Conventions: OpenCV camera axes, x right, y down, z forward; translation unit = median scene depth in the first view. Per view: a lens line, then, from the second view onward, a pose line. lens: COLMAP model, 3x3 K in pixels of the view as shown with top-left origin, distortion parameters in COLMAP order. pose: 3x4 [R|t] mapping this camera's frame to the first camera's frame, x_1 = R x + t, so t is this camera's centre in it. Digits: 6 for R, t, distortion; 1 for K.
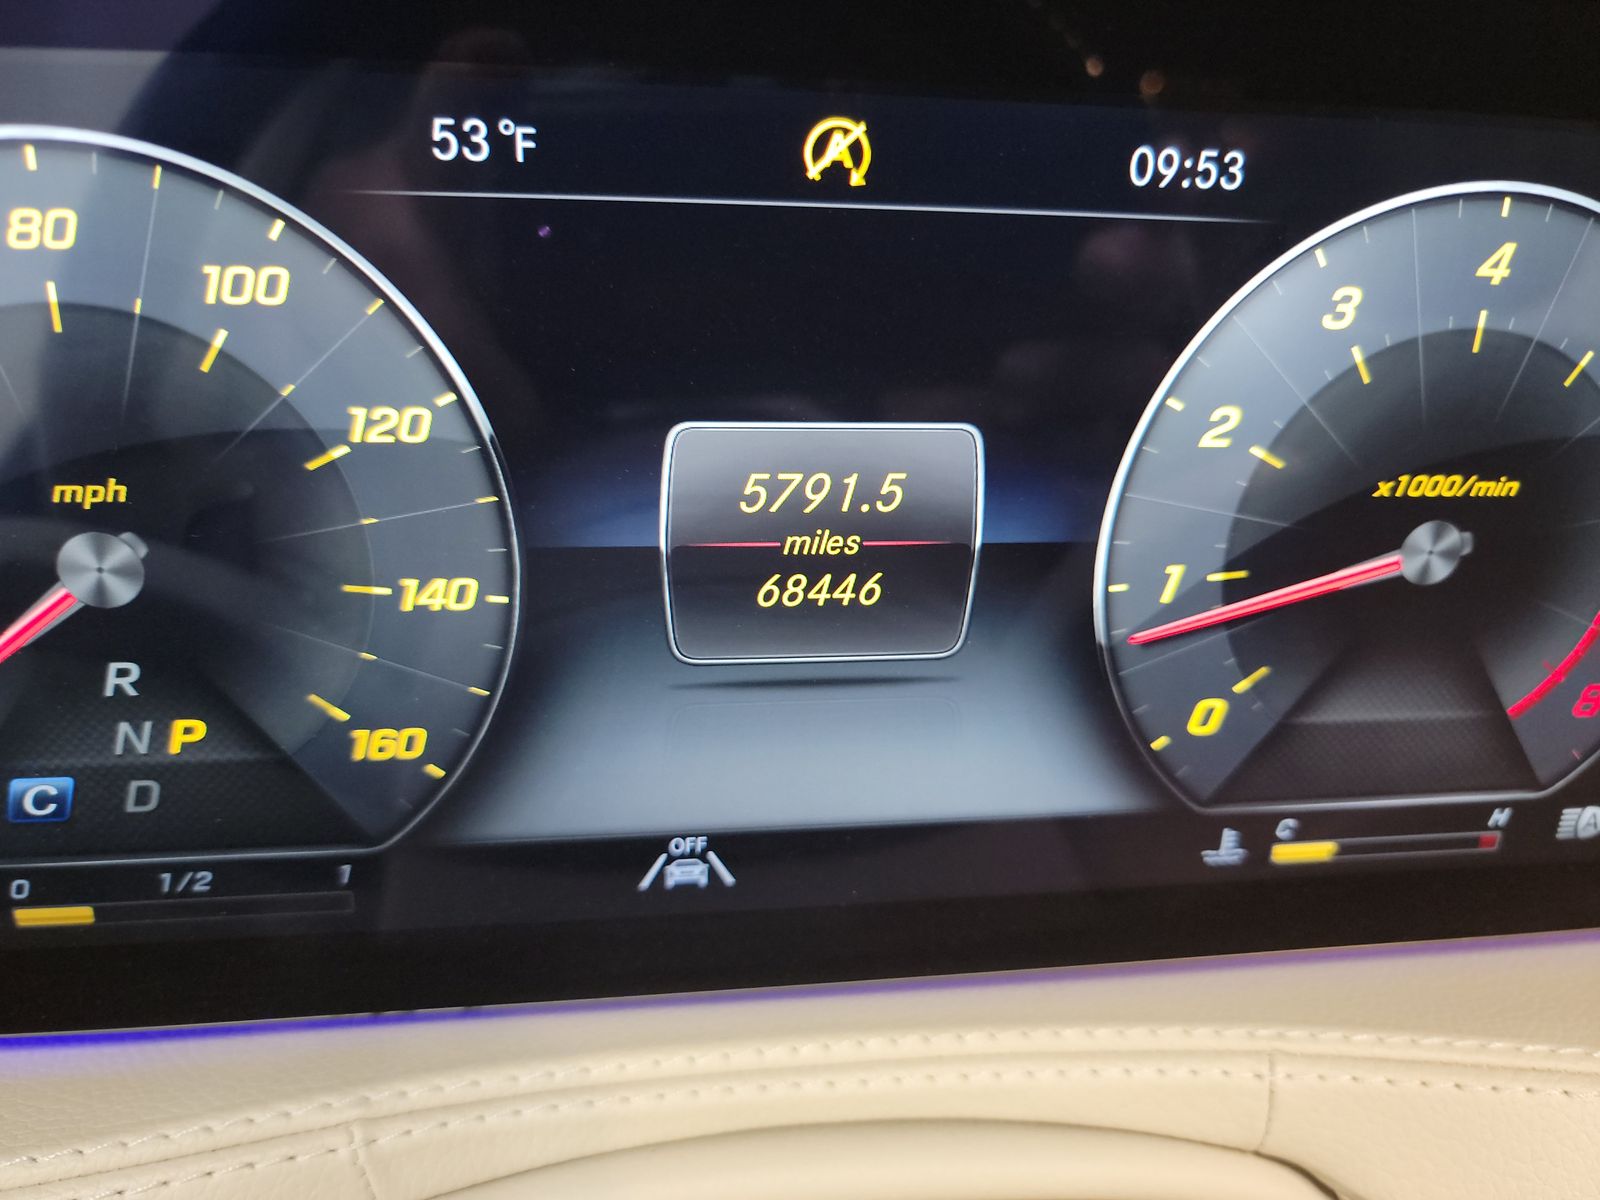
lens RADIAL K [[1103.7, 0, 806.2], [0, 1103.7, 590.1], [0, 0, 1]] dist [0.006841, -0.024528]
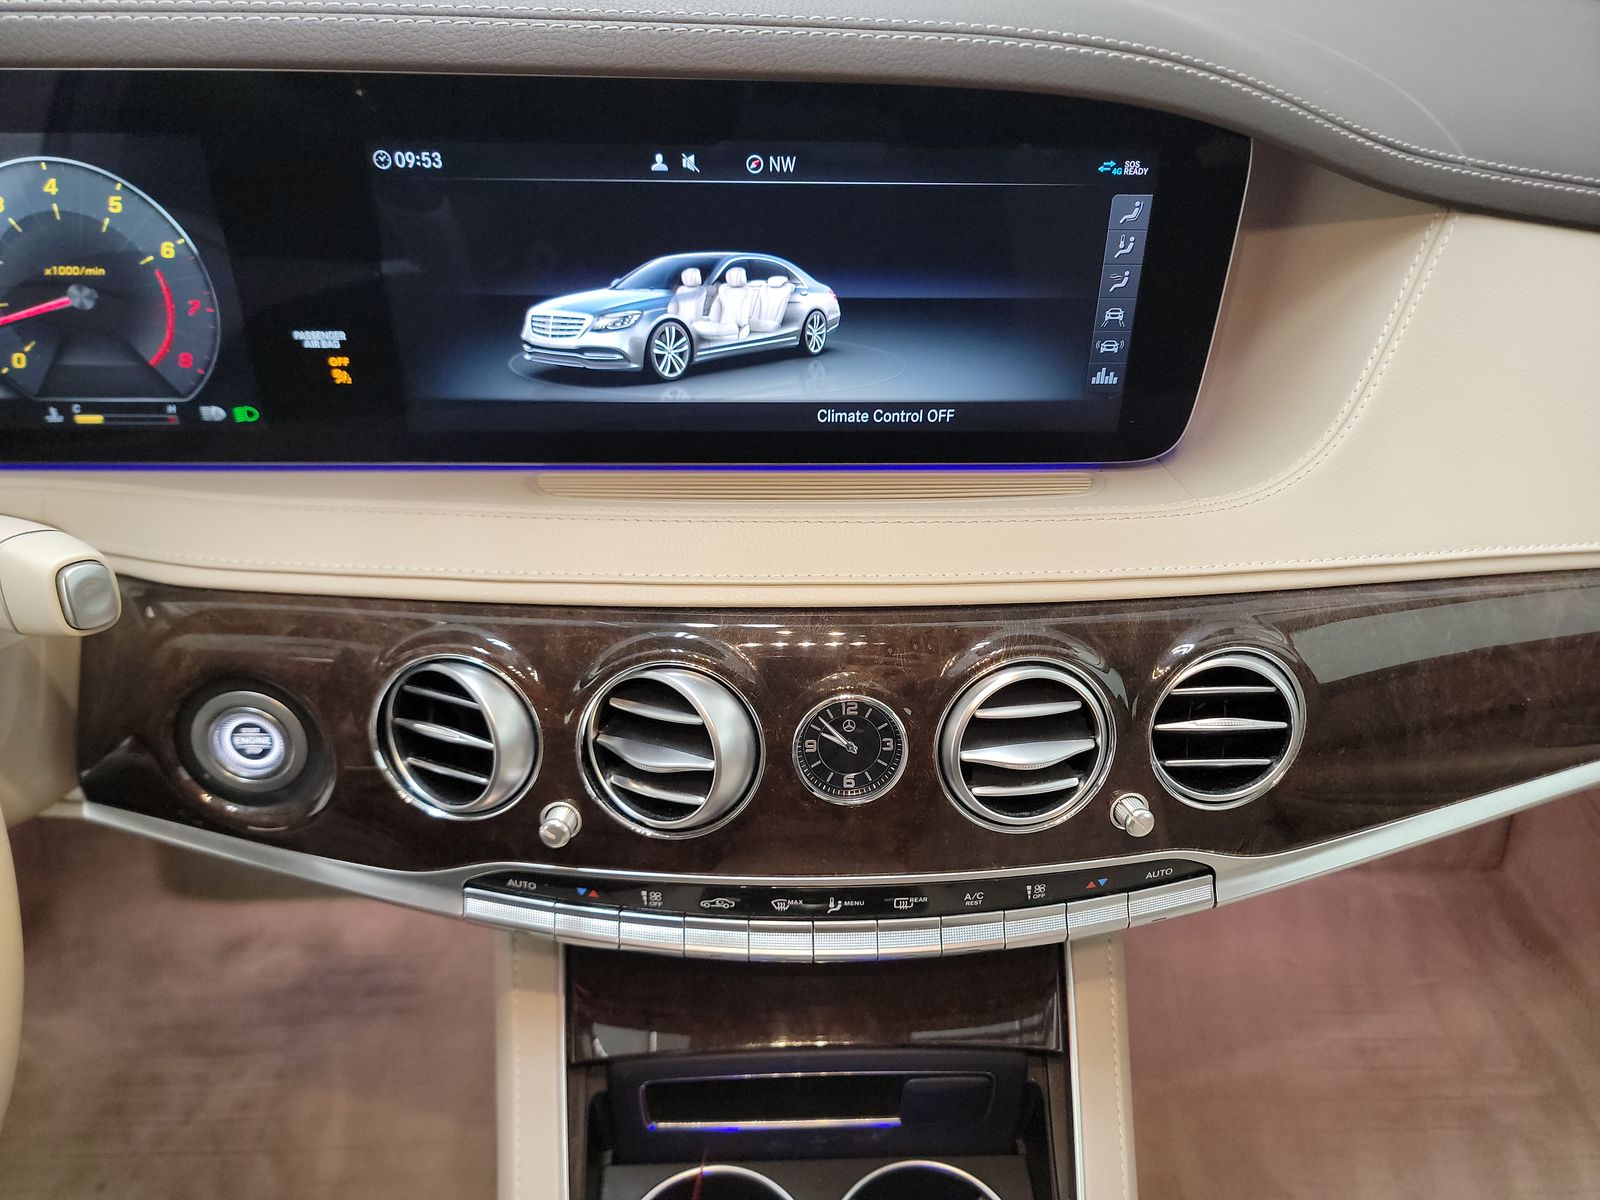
lens RADIAL K [[1059.5, 0, 800.0], [0, 1059.5, 600.0], [0, 0, 1]] dist [0.001912, -0.025277]
pose [[0.996076, 0.038361, -0.079760, 2.703091], [-0.023531, 0.983535, 0.179179, 0.202115], [0.085321, -0.176599, 0.980578, -1.565726]]
